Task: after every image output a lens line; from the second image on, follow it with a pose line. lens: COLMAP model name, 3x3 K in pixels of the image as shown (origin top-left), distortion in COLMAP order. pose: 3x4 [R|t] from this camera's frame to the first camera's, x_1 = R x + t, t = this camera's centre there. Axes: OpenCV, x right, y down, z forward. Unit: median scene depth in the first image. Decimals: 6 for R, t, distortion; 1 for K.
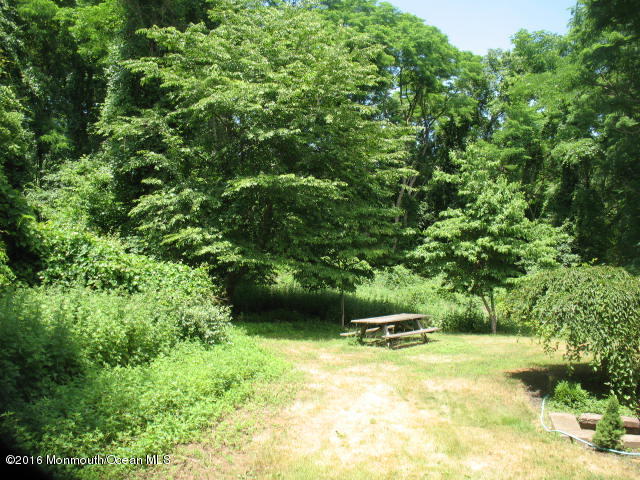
lens RADIAL K [[667.3, 0, 320.0], [0, 667.3, 240.0], [0, 0, 1]] dist [-0.157464, 0.186474]
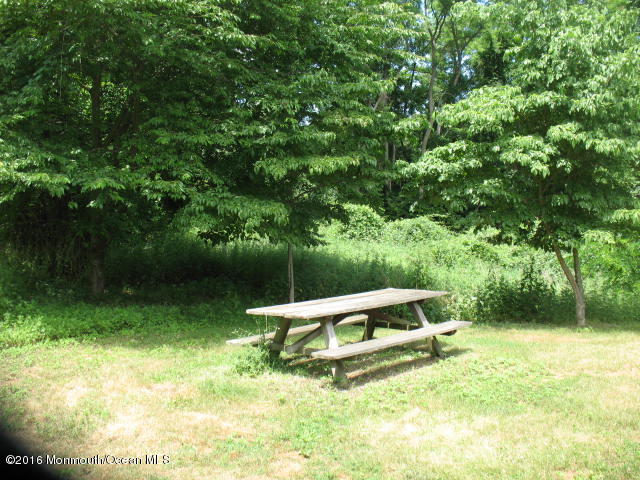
lens RADIAL K [[667.3, 0, 320.0], [0, 667.3, 240.0], [0, 0, 1]] dist [-0.157464, 0.186474]
pose [[0.998270, -0.016568, -0.056418, 0.100974], [0.019627, 0.998342, 0.054116, 0.049649], [0.055428, -0.055129, 0.996940, 0.525880]]
